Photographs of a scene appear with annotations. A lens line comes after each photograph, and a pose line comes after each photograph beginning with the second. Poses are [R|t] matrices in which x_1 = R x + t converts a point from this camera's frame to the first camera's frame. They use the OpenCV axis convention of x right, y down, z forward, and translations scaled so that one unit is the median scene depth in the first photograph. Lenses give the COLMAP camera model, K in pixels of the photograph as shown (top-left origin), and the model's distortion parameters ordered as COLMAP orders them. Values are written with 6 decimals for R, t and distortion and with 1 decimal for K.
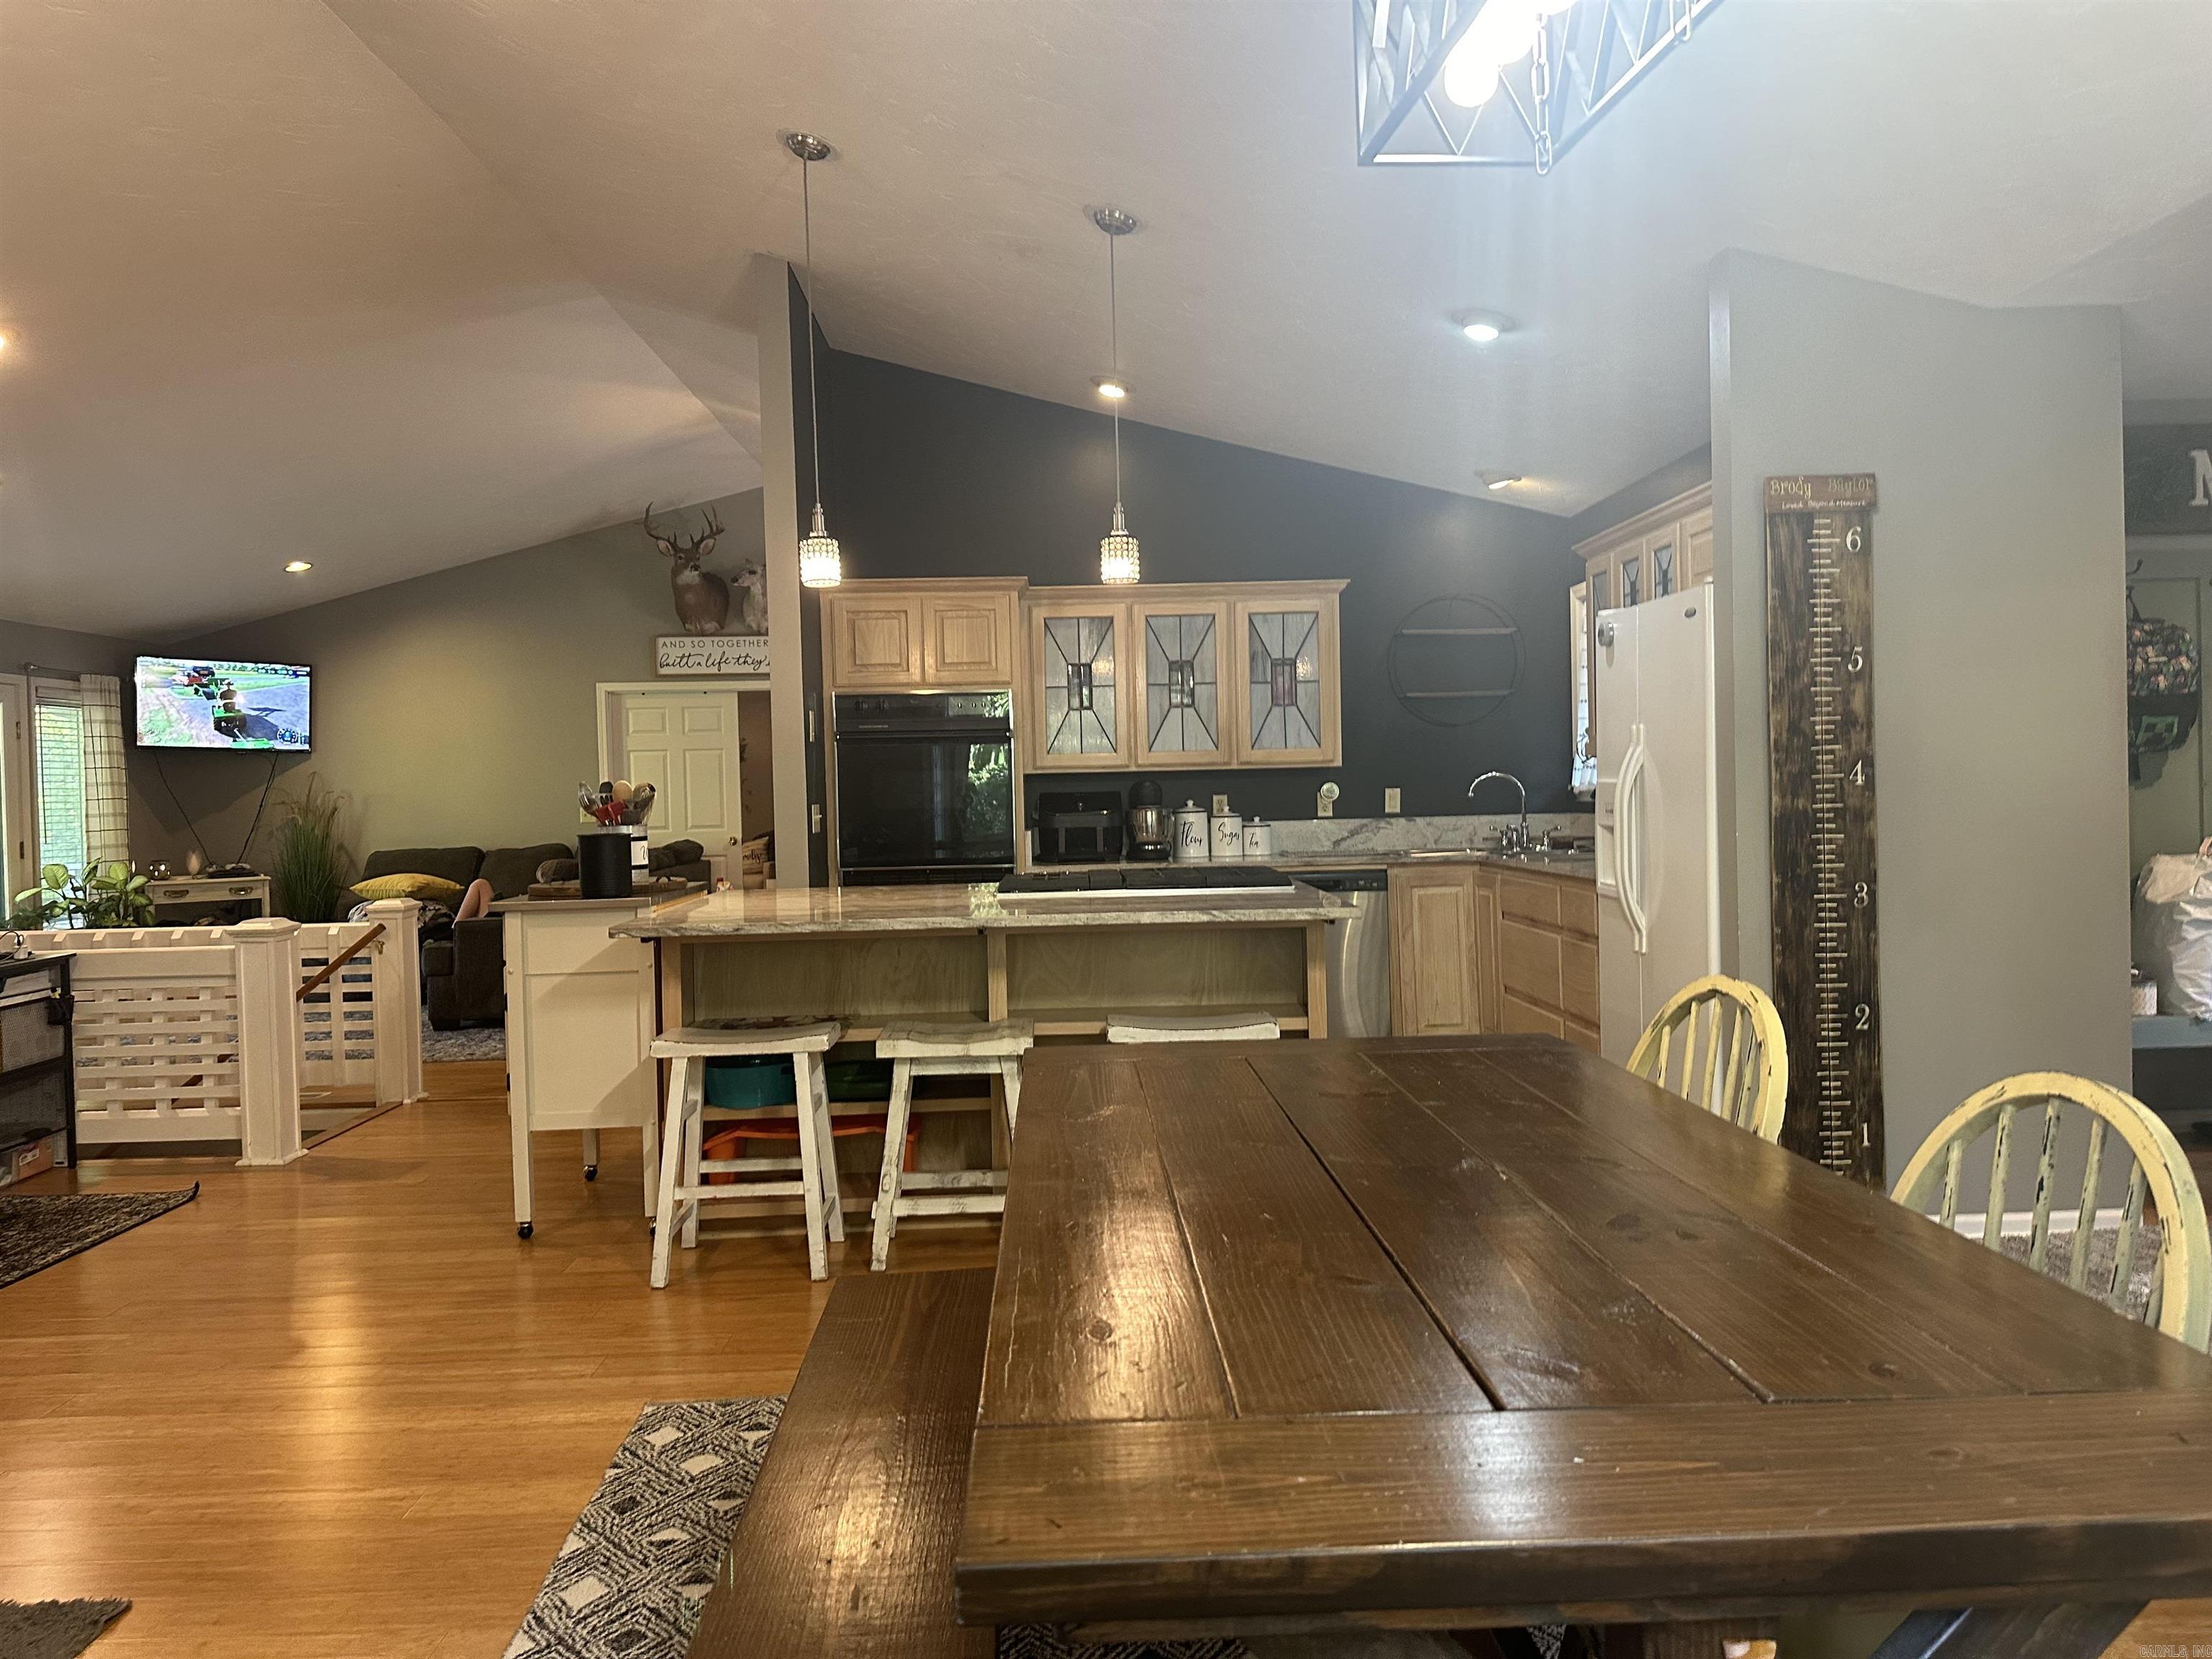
lens RADIAL K [[1573.3, 0, 1133.9], [0, 1573.3, 826.4], [0, 0, 1]] dist [0.059338, -0.101841]
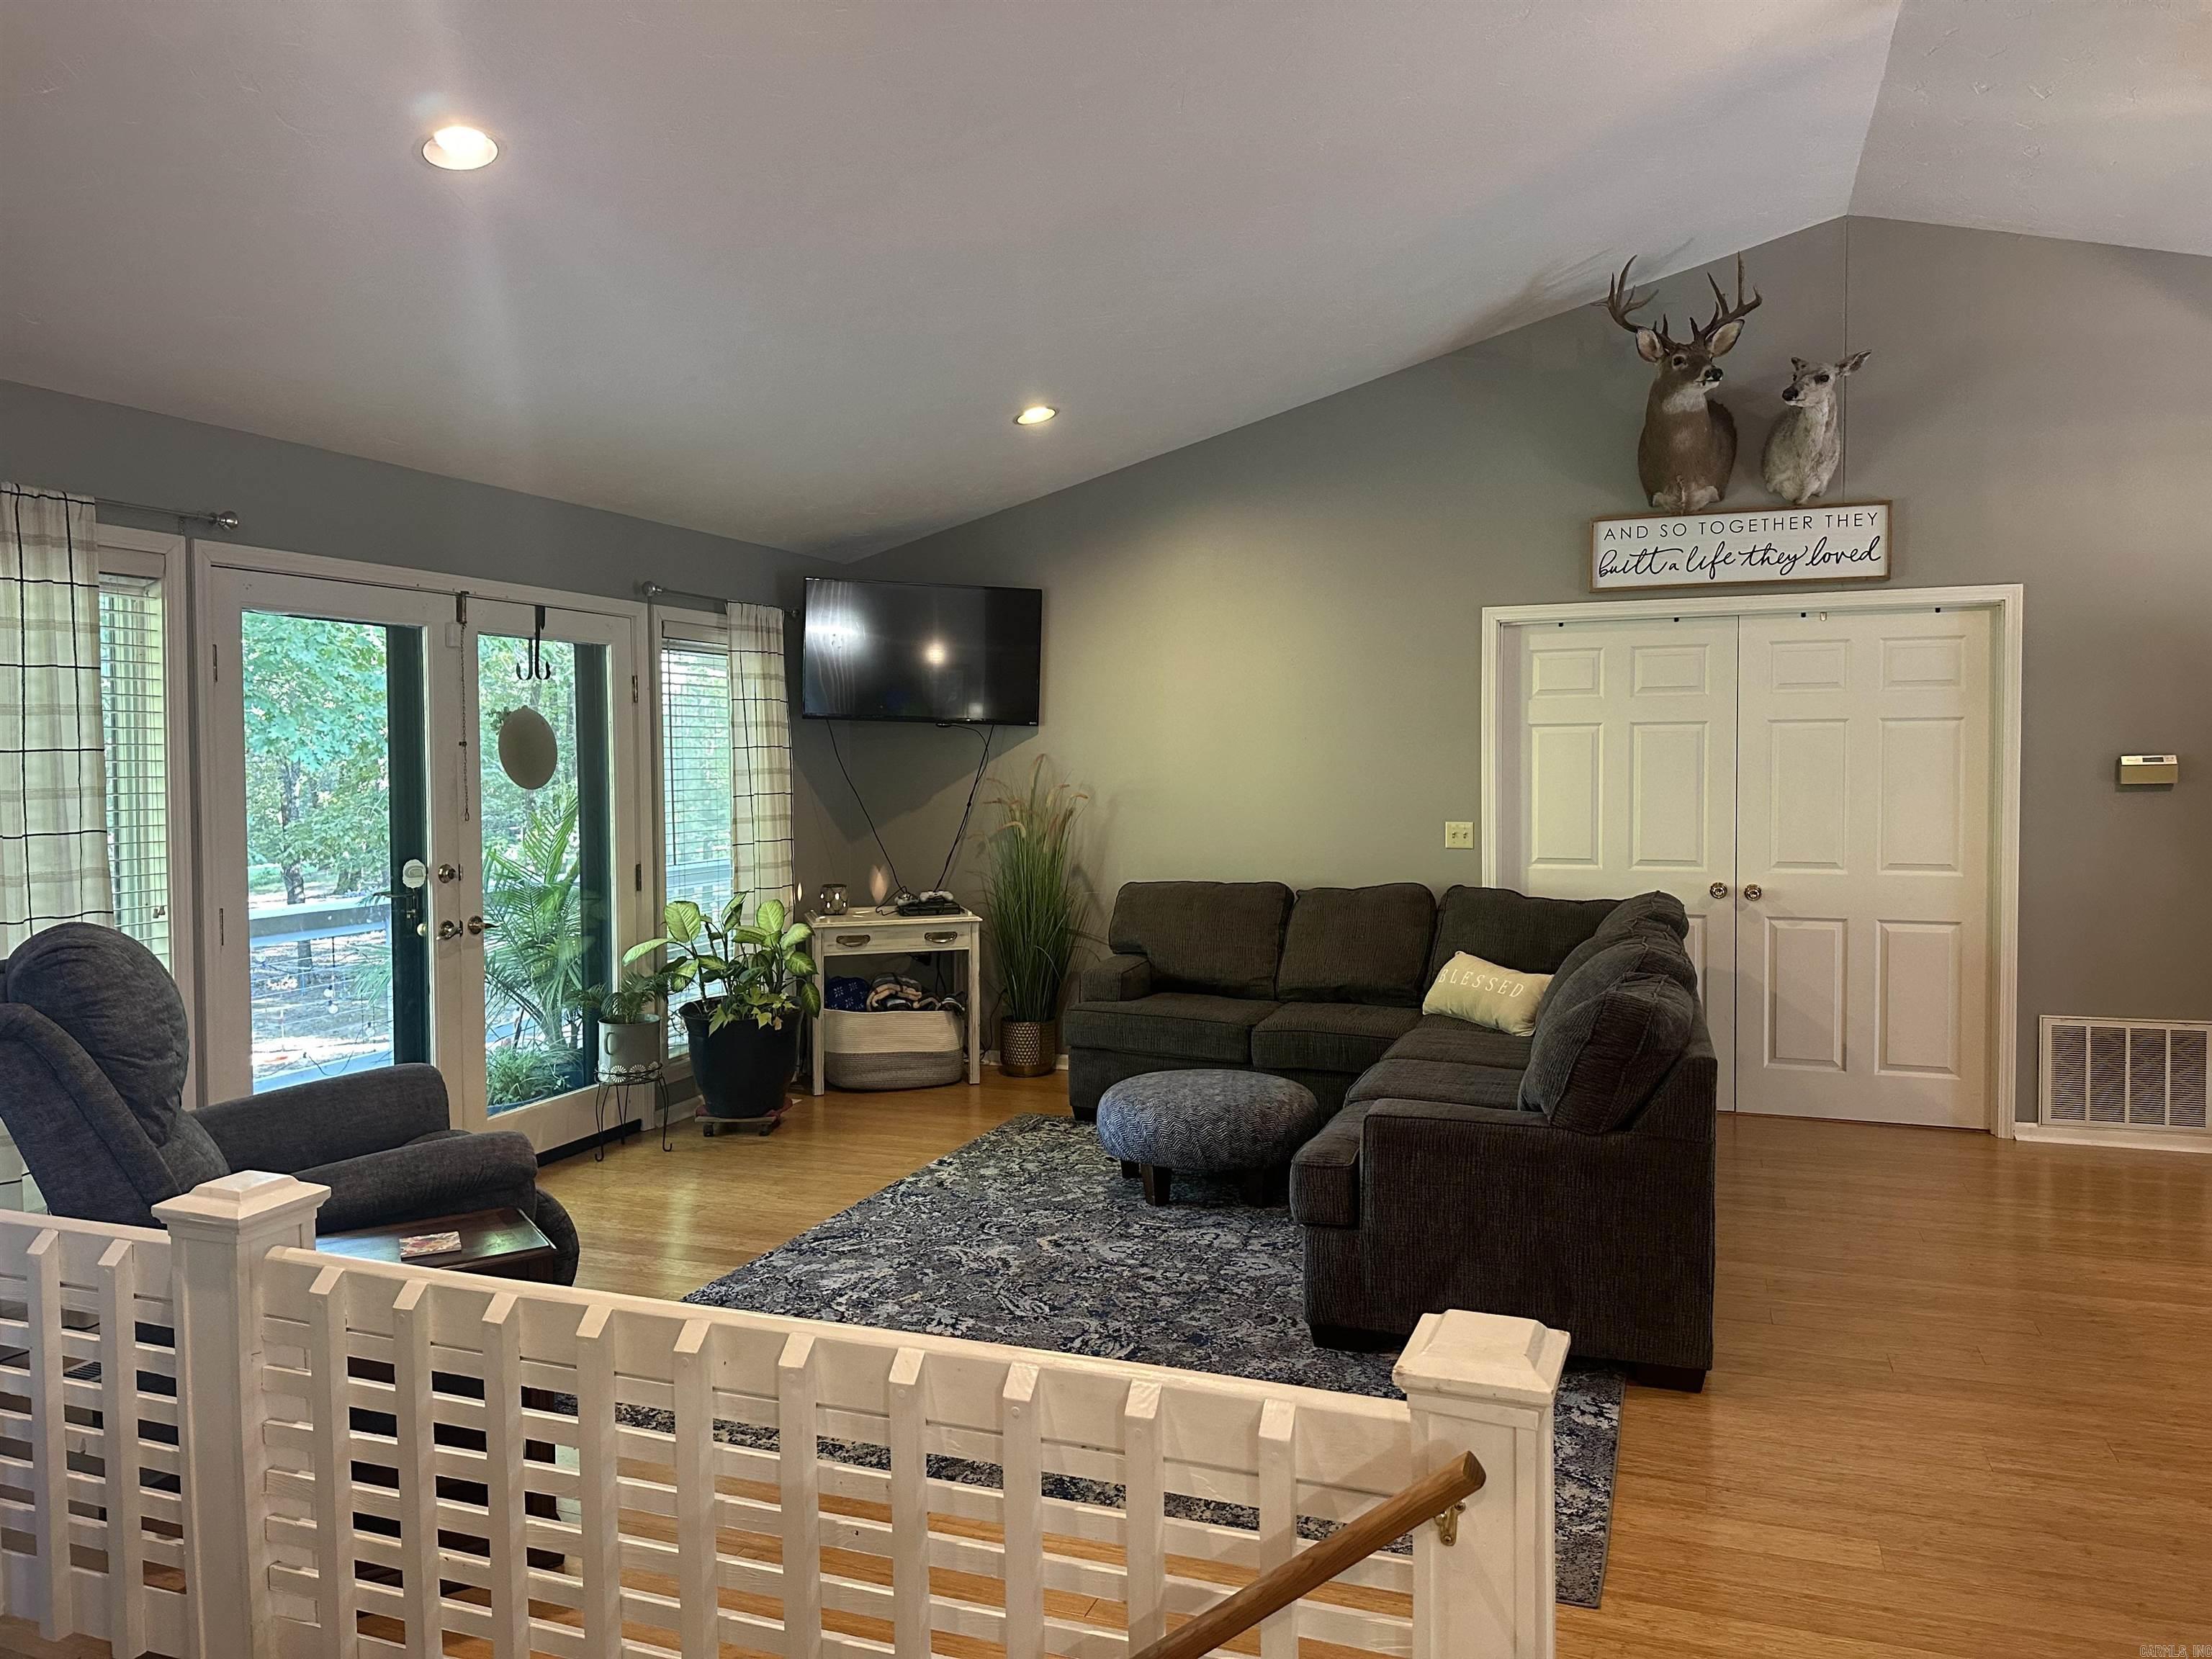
lens RADIAL K [[1559.7, 0, 1105.6], [0, 1559.7, 838.7], [0, 0, 1]] dist [0.069305, -0.091473]
pose [[0.921692, 0.036604, -0.386192, -0.250848], [-0.022156, 0.998880, 0.041797, -0.027671], [0.387289, -0.029967, 0.921471, 0.430816]]
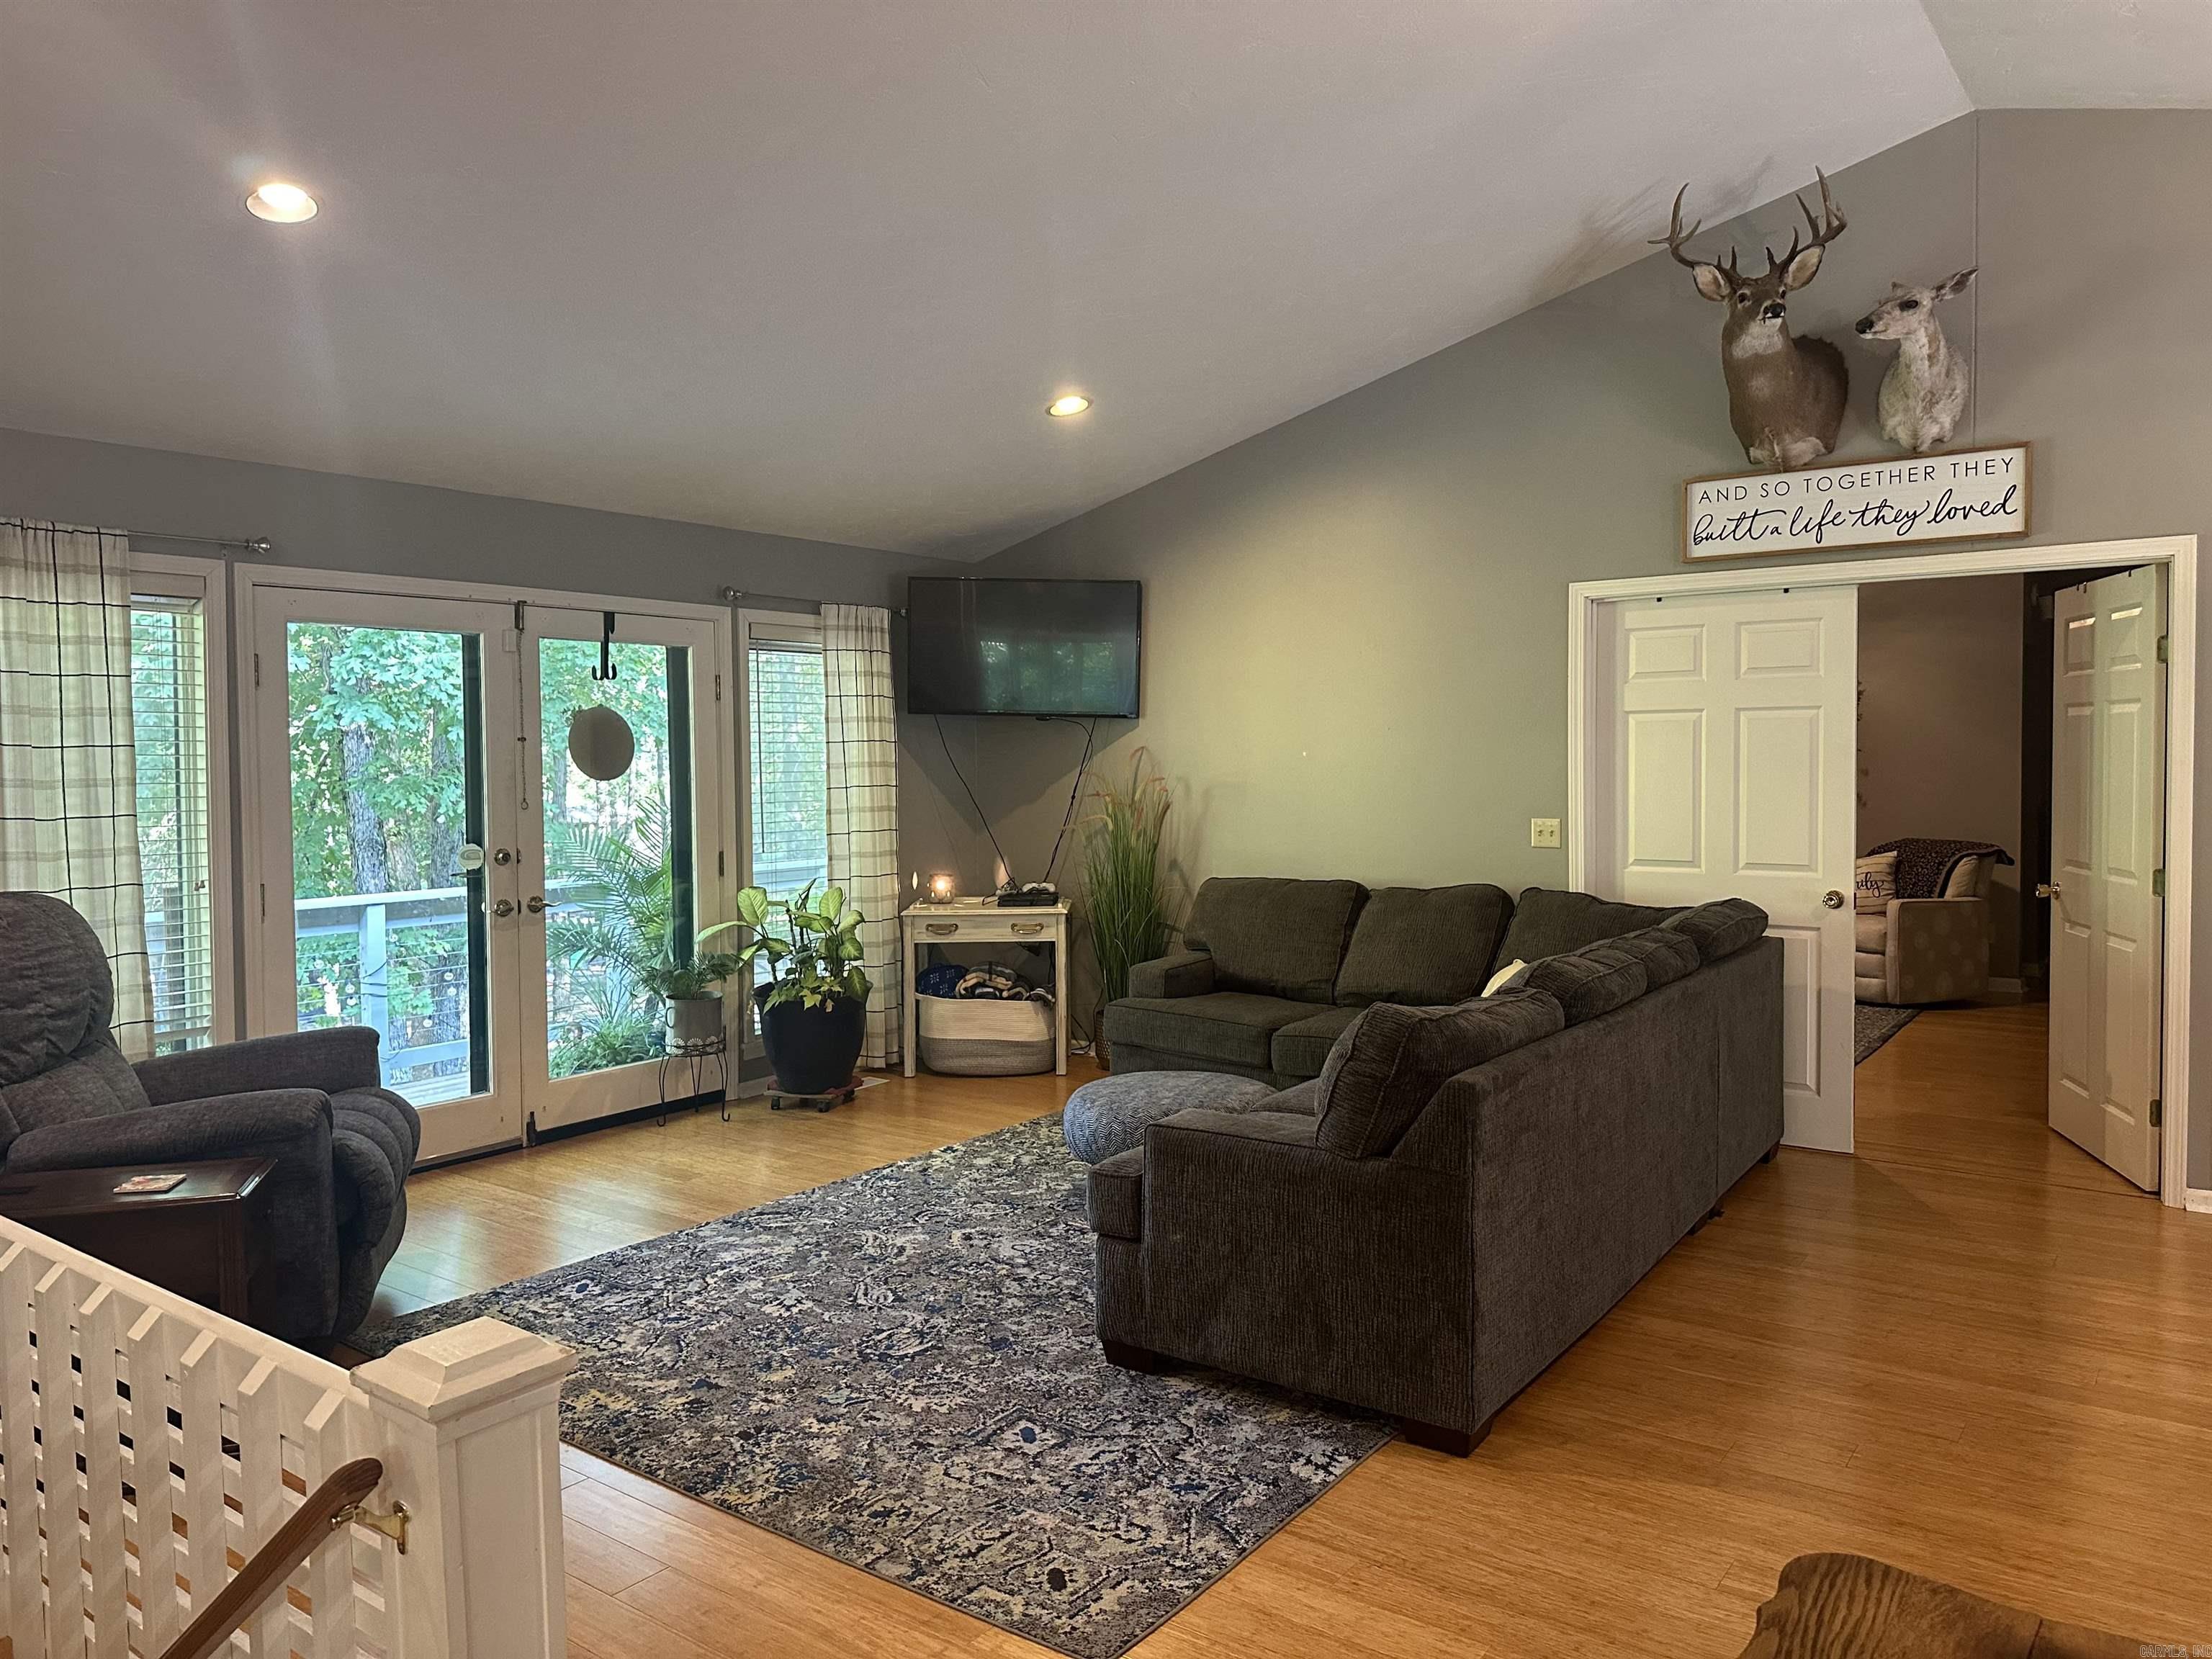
lens RADIAL K [[1553.7, 0, 1106.0], [0, 1553.7, 829.5], [0, 0, 1]] dist [0.058223, -0.067221]
pose [[0.778085, 0.044767, -0.626562, -0.133905], [-0.020569, 0.998738, 0.045814, -0.030081], [0.627822, -0.022759, 0.778024, 0.511964]]
